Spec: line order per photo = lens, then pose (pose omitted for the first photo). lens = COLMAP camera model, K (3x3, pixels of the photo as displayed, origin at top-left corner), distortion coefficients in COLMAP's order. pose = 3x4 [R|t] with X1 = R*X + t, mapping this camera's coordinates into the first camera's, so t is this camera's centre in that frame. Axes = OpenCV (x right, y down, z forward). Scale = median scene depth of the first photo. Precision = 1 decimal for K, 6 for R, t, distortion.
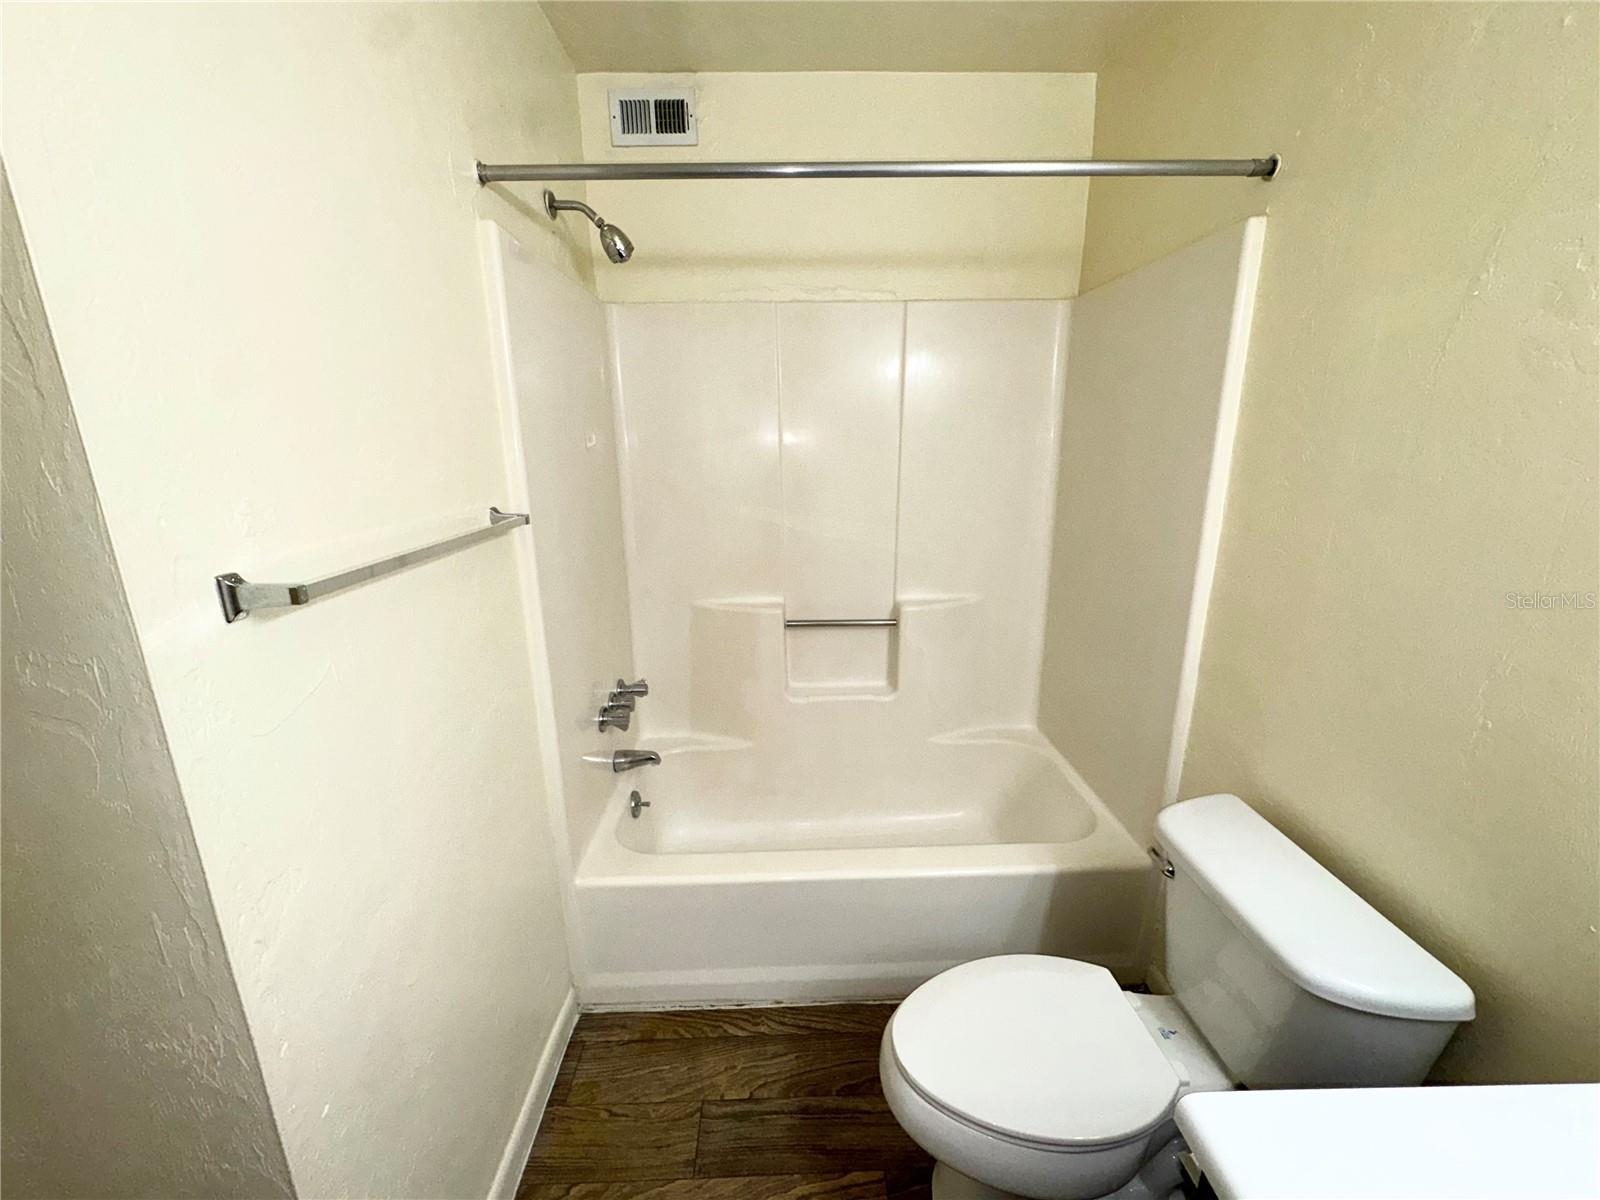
lens RADIAL K [[652.6, 0, 803.1], [0, 652.6, 591.0], [0, 0, 1]] dist [0.004436, 0.000169]
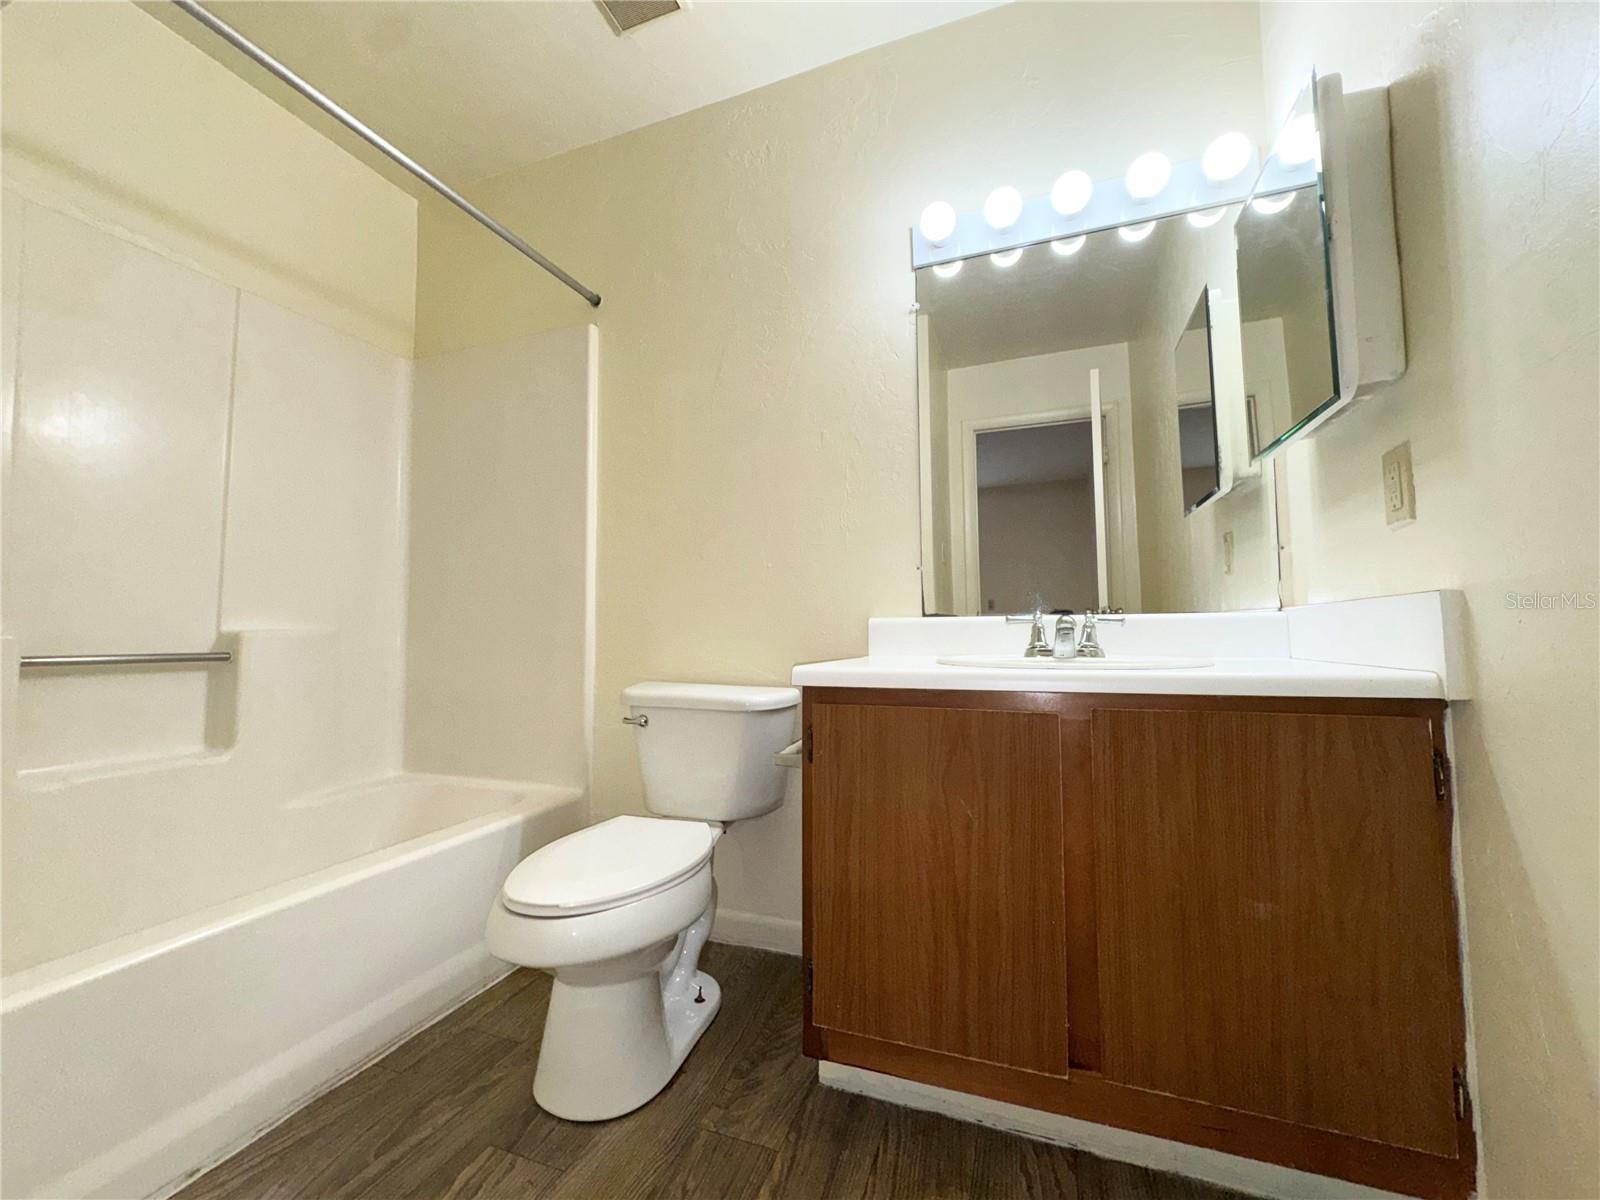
lens RADIAL K [[652.6, 0, 795.5], [0, 652.6, 591.8], [0, 0, 1]] dist [0.004436, 0.000169]
pose [[0.376198, 0.065396, 0.924228, -0.448799], [0.228051, 0.960284, -0.160773, 0.343336], [-0.898035, 0.271253, 0.346344, 0.128721]]
